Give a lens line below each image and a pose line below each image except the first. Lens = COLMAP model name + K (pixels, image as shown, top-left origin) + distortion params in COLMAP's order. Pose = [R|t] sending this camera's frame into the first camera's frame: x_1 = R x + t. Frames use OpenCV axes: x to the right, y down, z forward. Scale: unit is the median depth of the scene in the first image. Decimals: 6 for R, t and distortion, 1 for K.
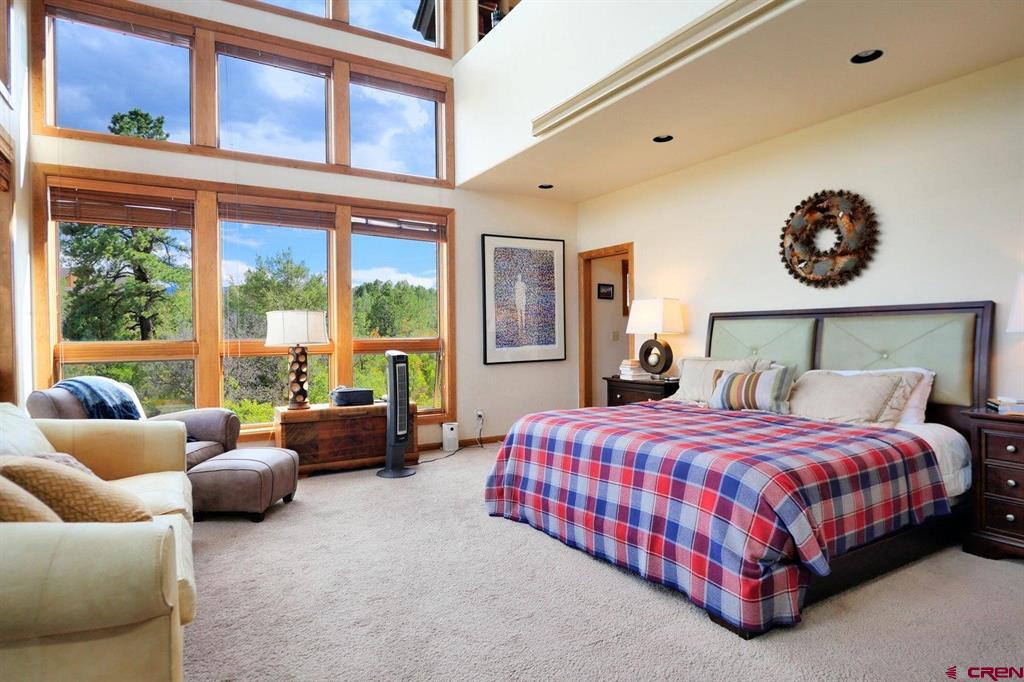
lens RADIAL K [[556.4, 0, 511.4], [0, 556.4, 327.3], [0, 0, 1]] dist [-0.001052, -0.000371]
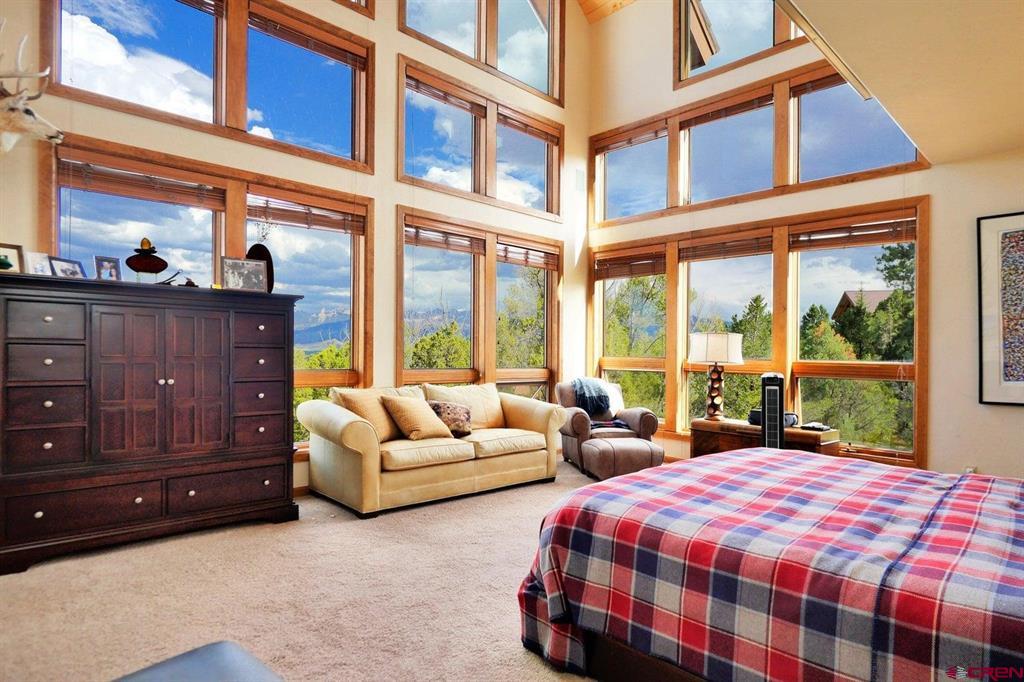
lens RADIAL K [[572.0, 0, 511.0], [0, 572.0, 349.8], [0, 0, 1]] dist [-0.003254, -0.000754]
pose [[0.225574, 0.007591, -0.974197, 0.657052], [-0.009987, 0.999935, 0.005479, 0.001411], [0.974175, 0.008493, 0.225635, 0.333287]]
